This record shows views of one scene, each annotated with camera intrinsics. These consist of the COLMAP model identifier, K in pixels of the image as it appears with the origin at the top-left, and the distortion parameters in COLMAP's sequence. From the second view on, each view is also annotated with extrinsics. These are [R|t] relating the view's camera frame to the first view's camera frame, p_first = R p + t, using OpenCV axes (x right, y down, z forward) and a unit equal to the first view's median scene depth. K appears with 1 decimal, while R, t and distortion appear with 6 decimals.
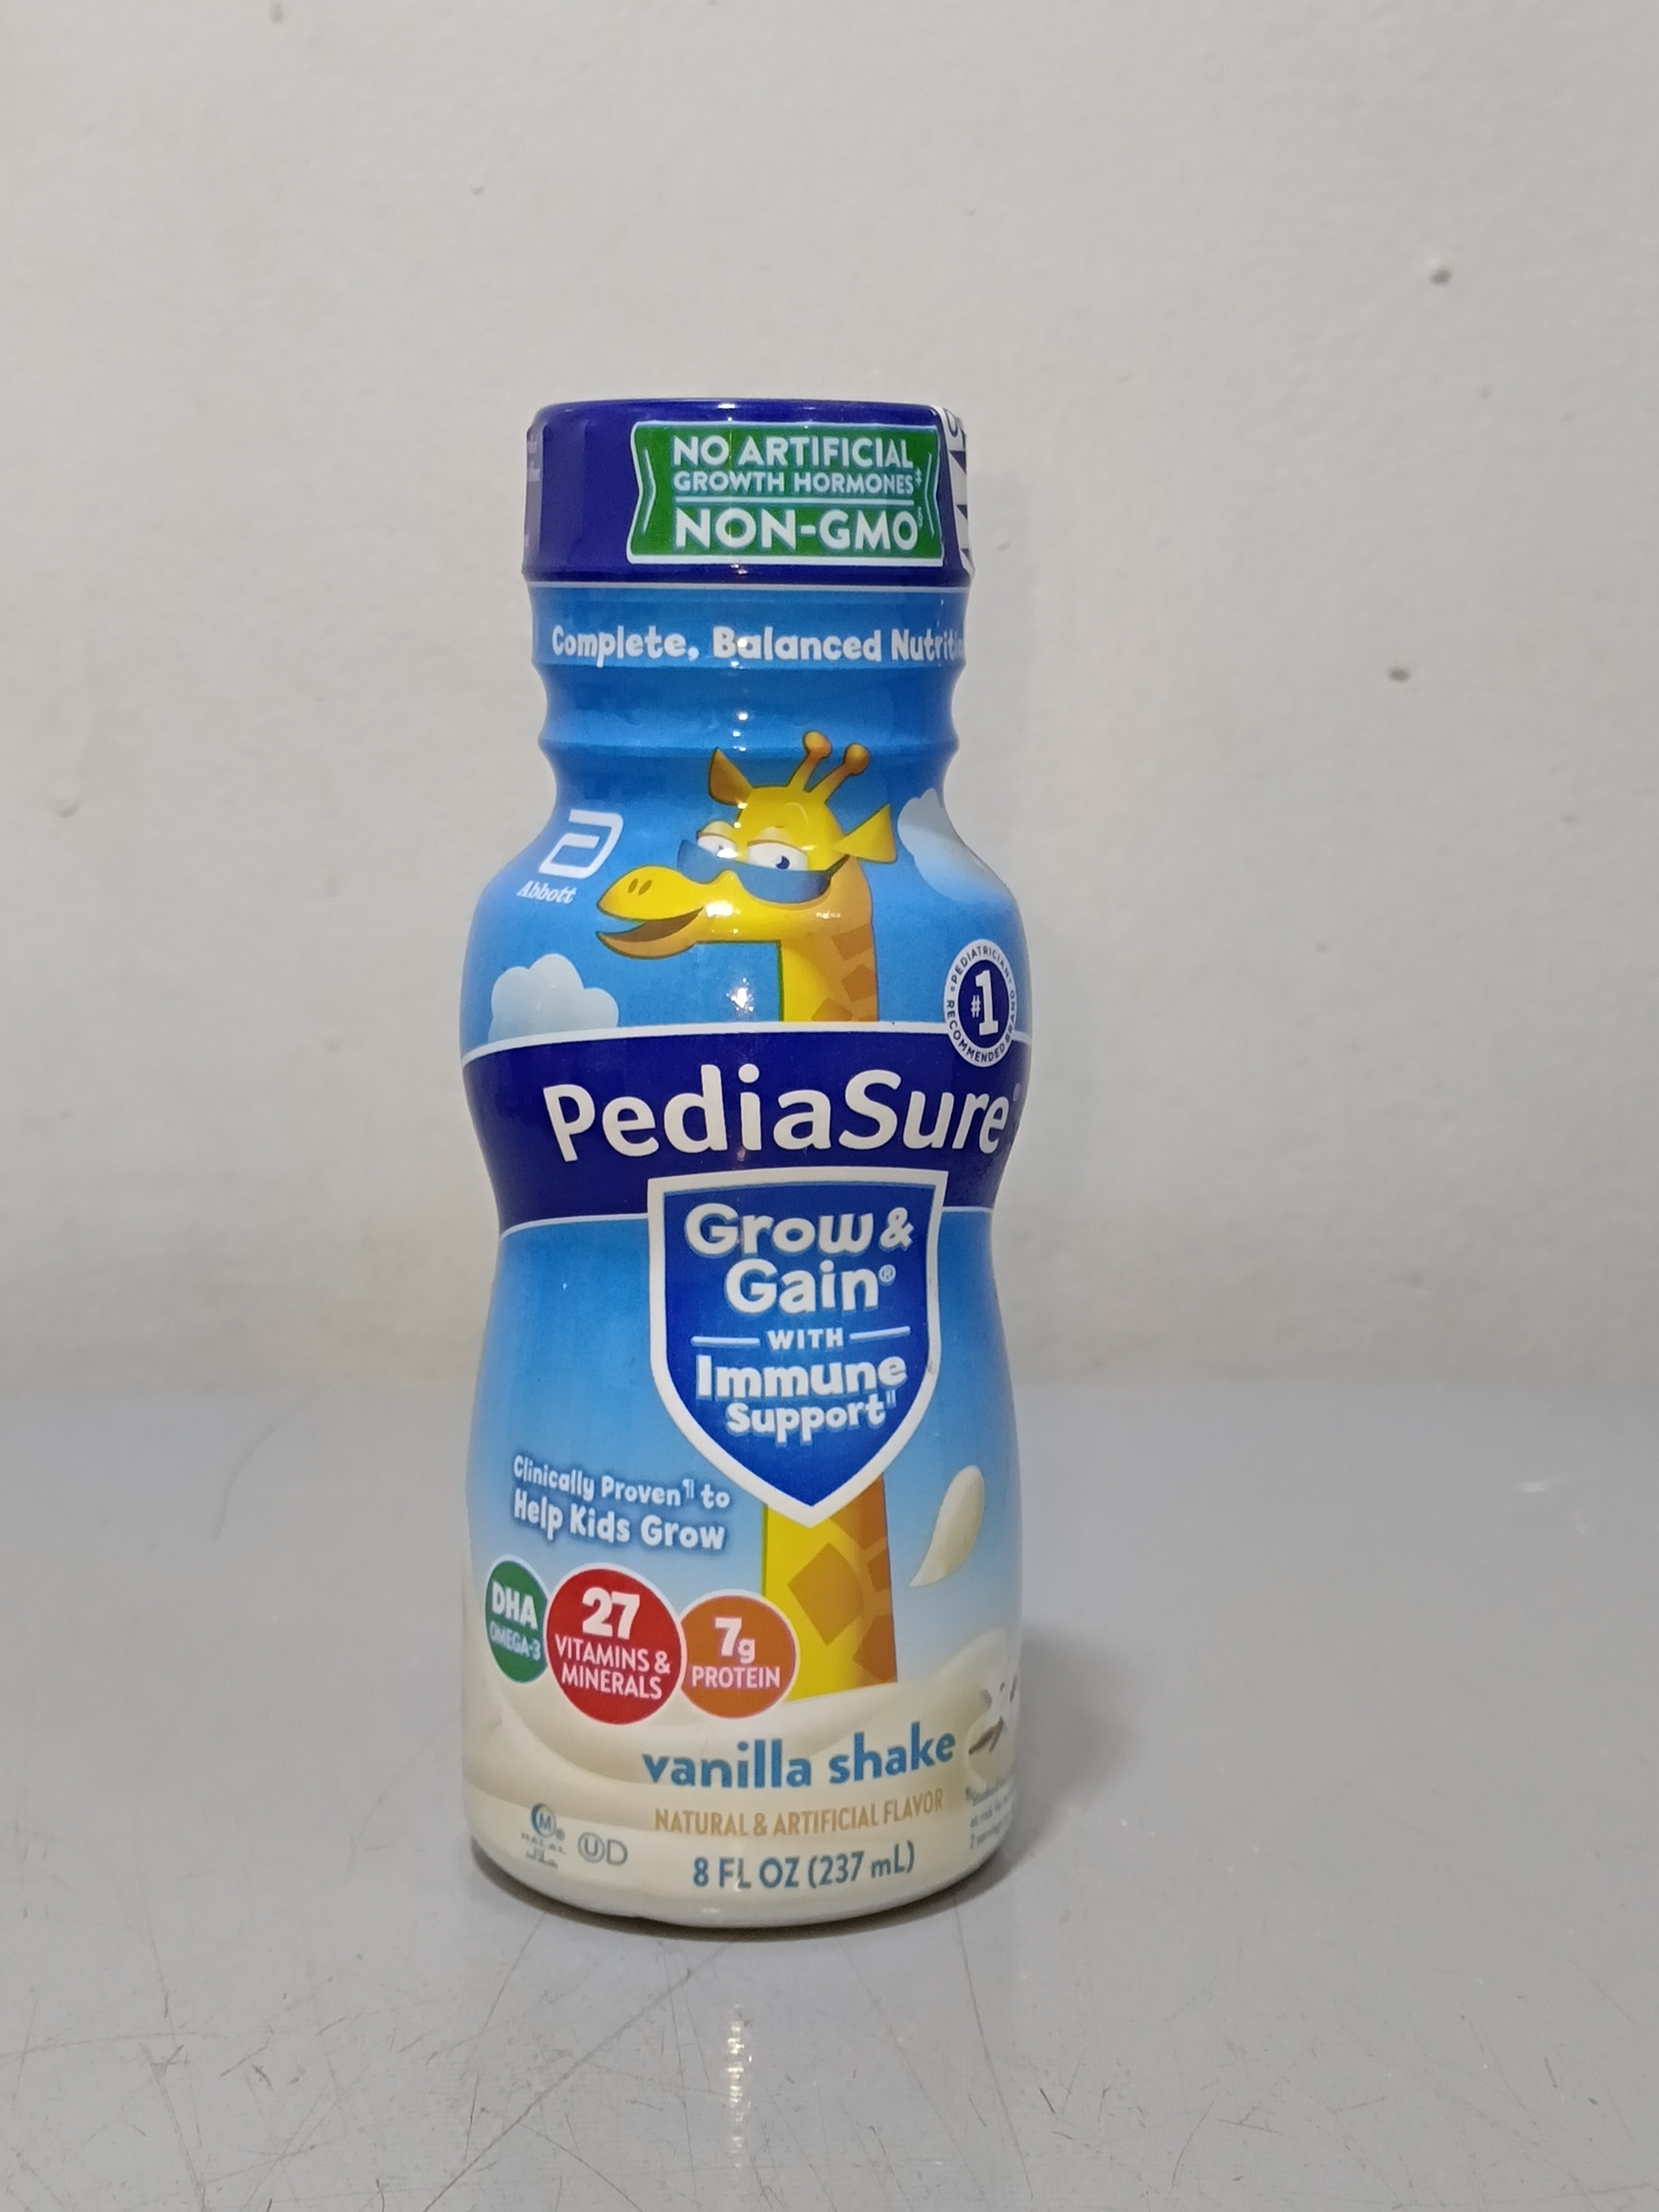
lens RADIAL K [[3153.5, 0, 836.8], [0, 3153.5, 1144.6], [0, 0, 1]] dist [0.053180, 0.000000]
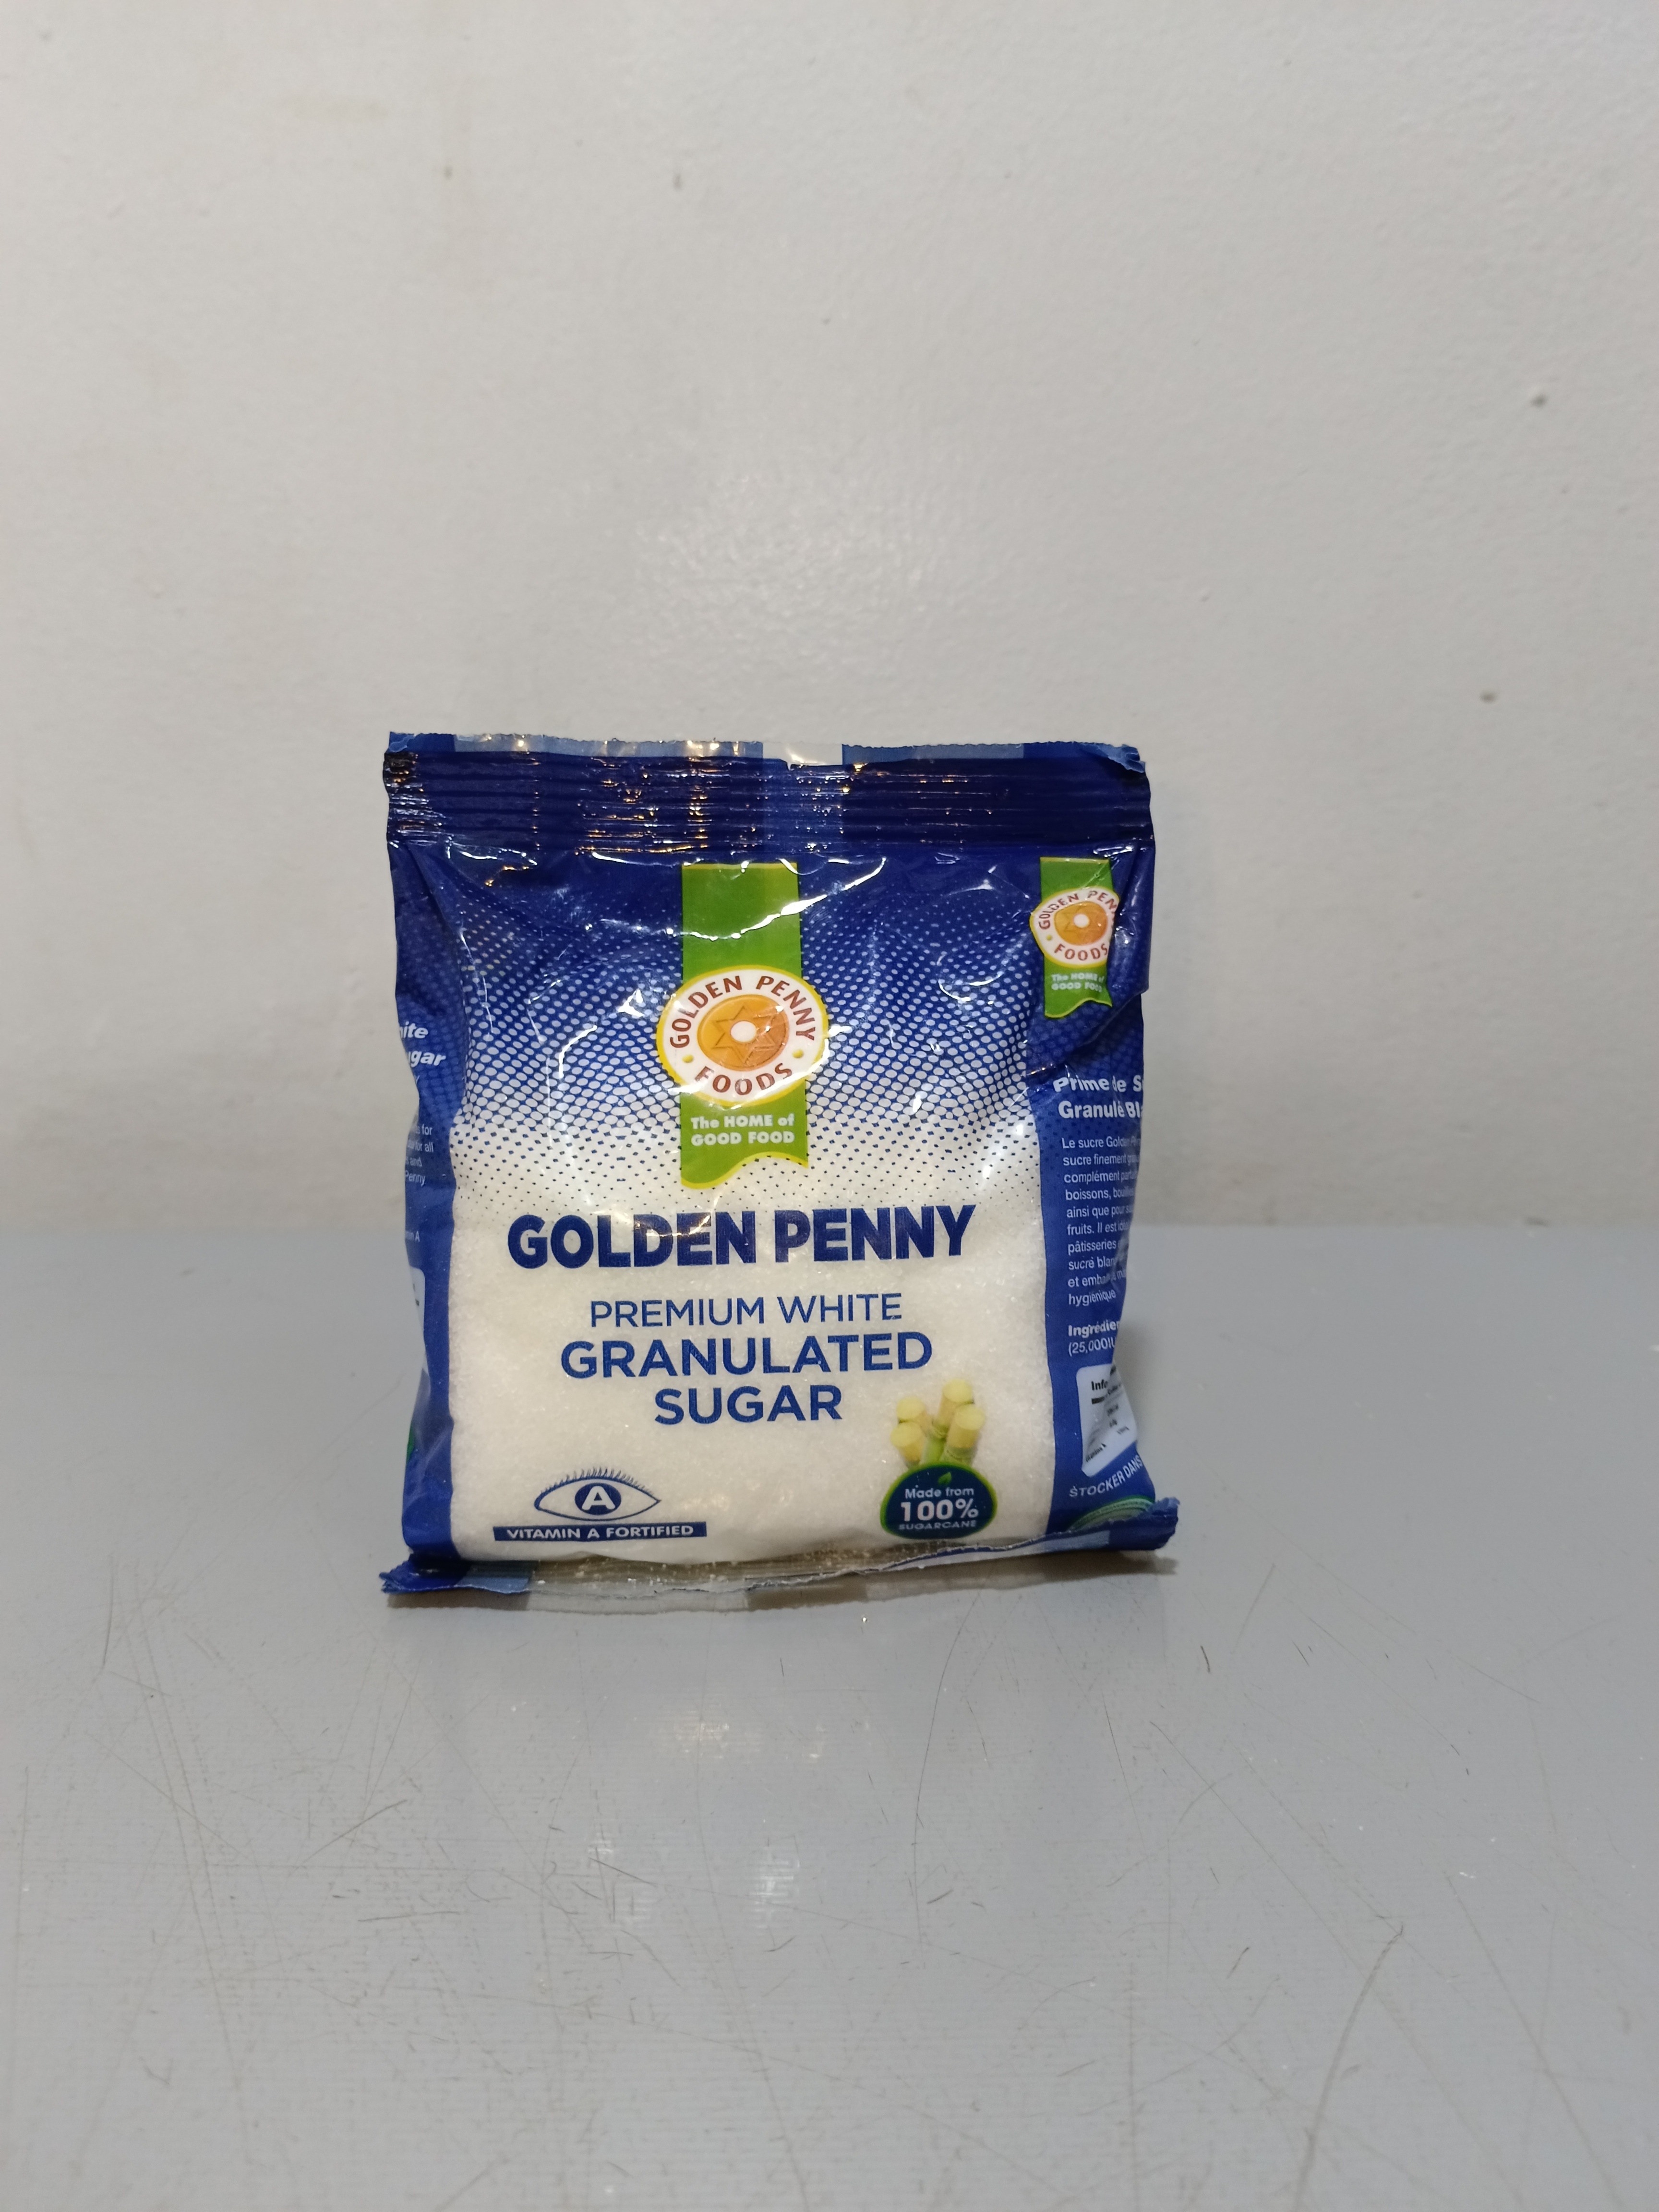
lens RADIAL K [[1628.9, 0, 834.9], [0, 1628.9, 1069.1], [0, 0, 1]] dist [-0.018075, -0.028123]
pose [[0.999955, 0.008478, 0.004339, -0.108743], [-0.008945, 0.992455, 0.122280, -0.073347], [-0.003270, -0.122313, 0.992486, 0.288271]]
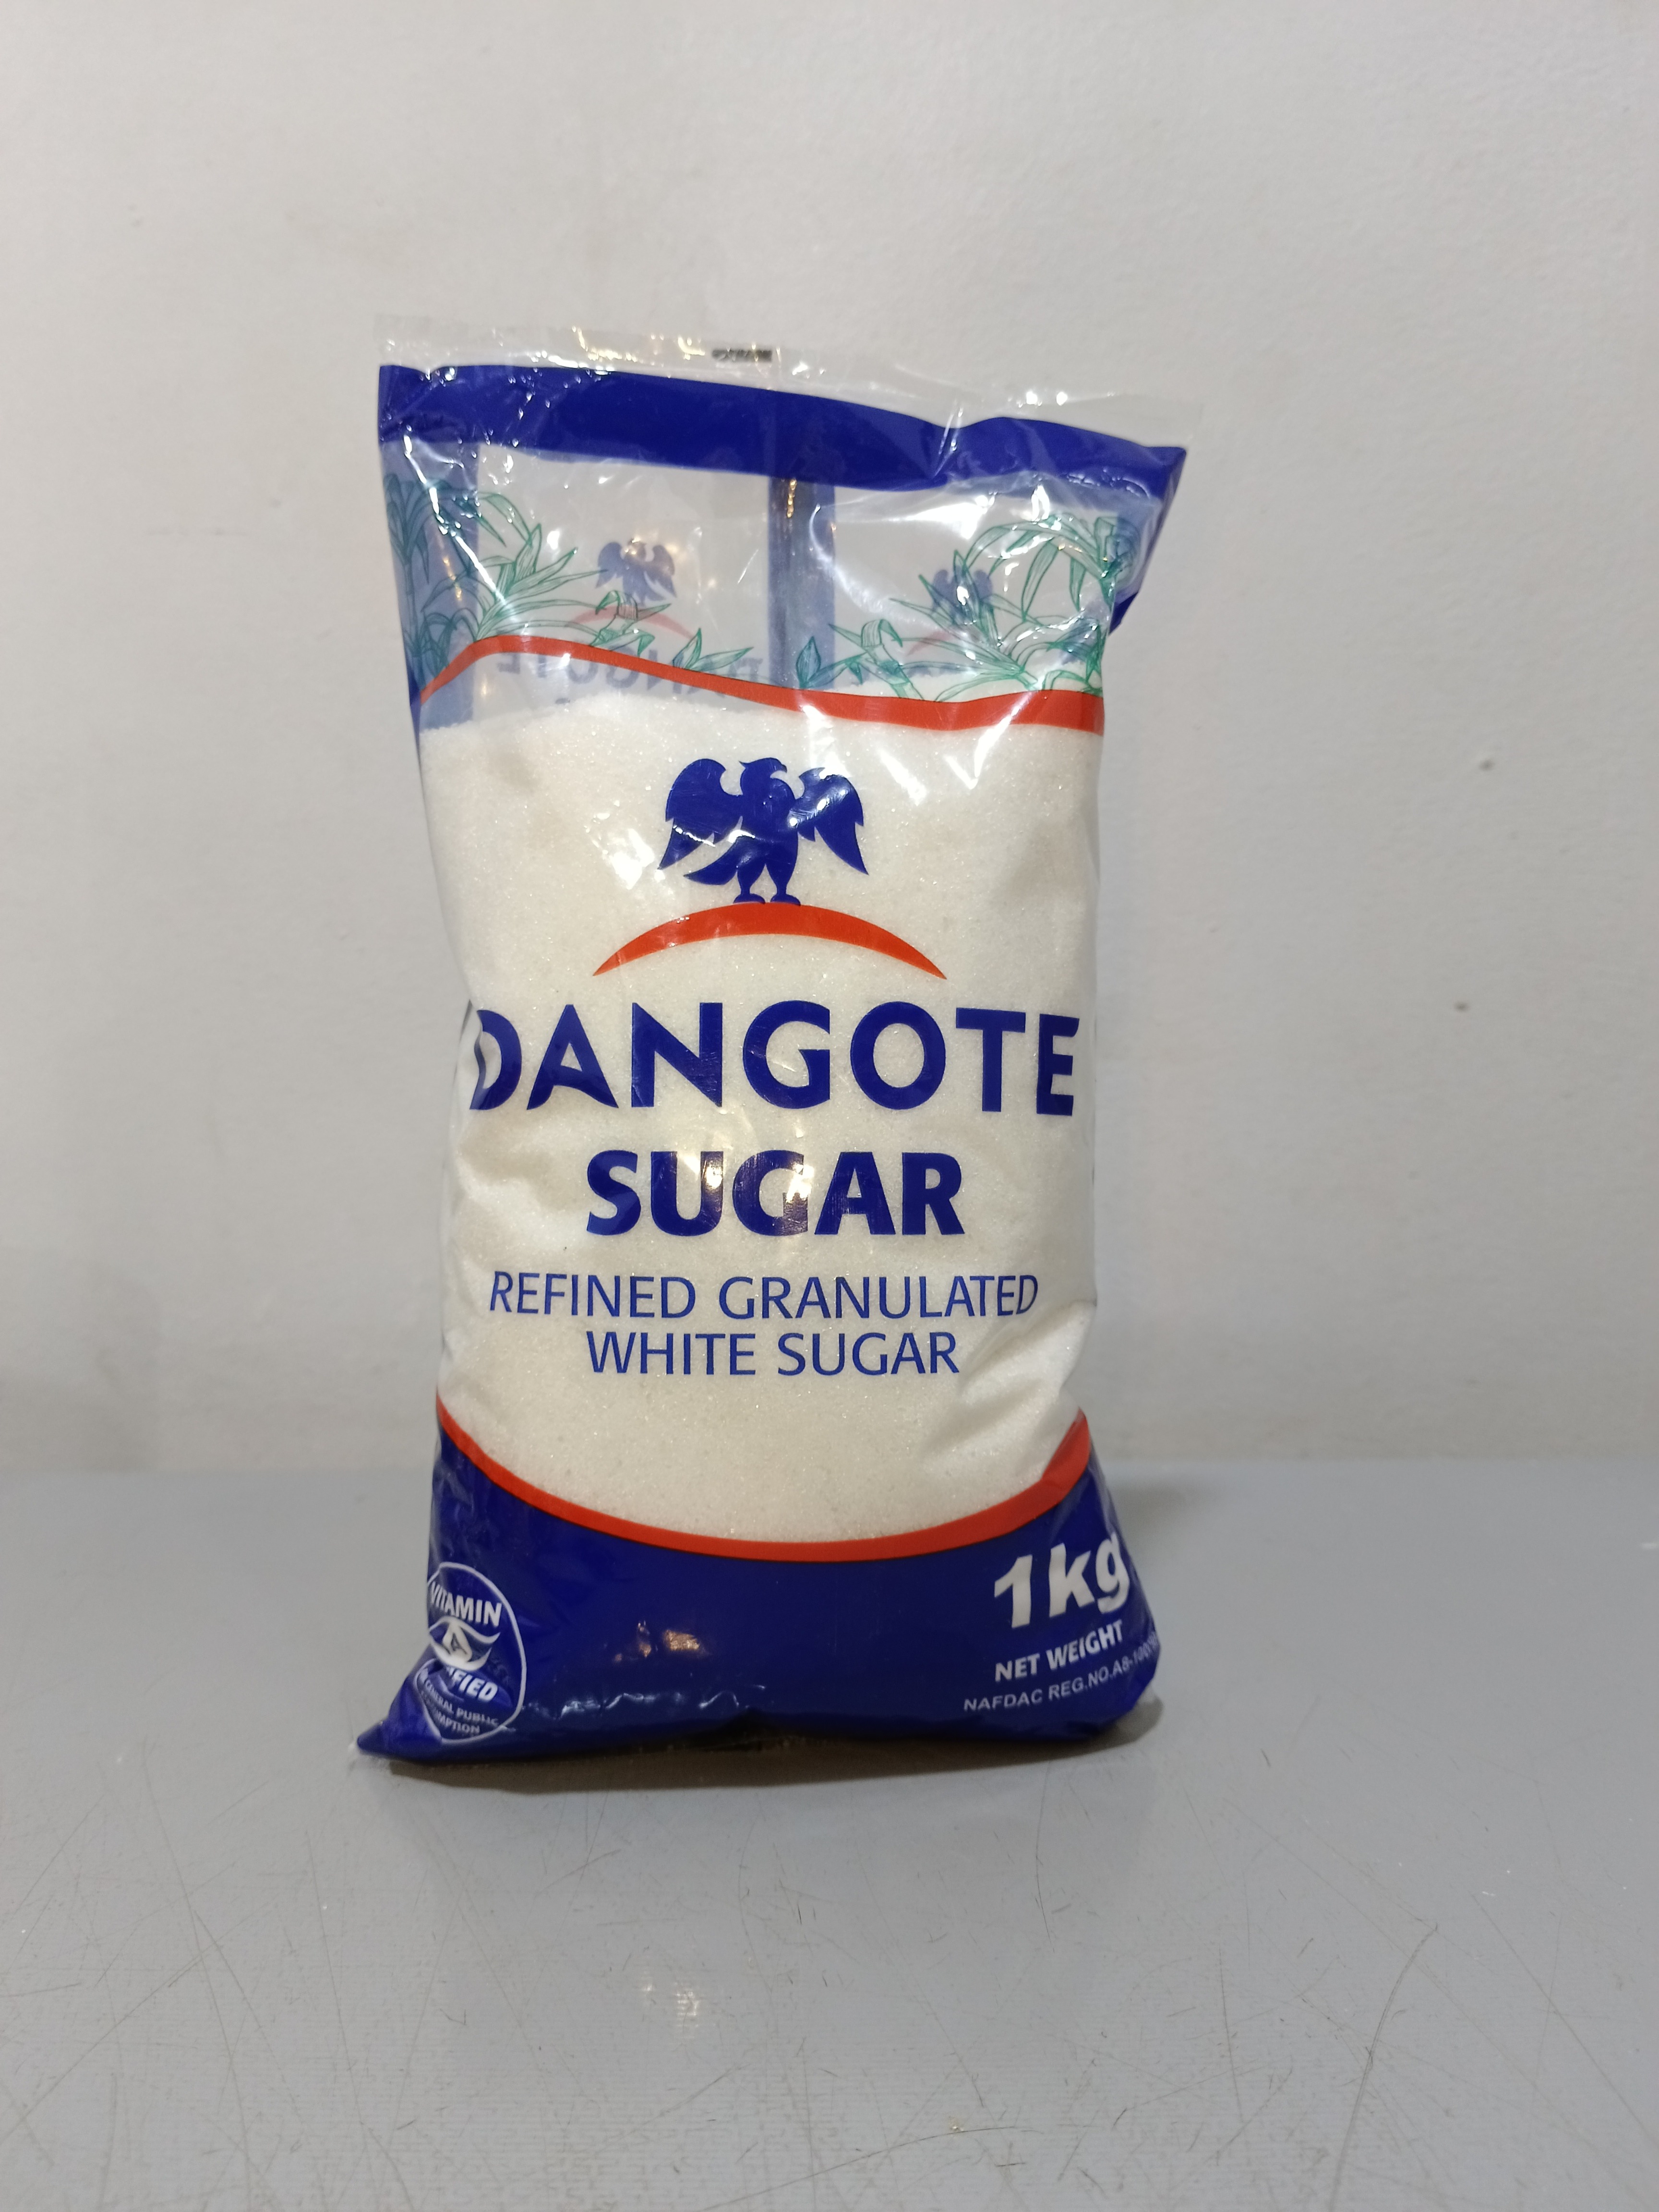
lens RADIAL K [[1628.9, 0, 829.3], [0, 1628.9, 1139.9], [0, 0, 1]] dist [-0.018075, -0.028123]
pose [[0.999935, -0.002354, -0.011193, -0.137604], [0.001766, 0.998634, -0.052221, -0.039082], [0.011301, 0.052198, 0.998573, 0.177242]]
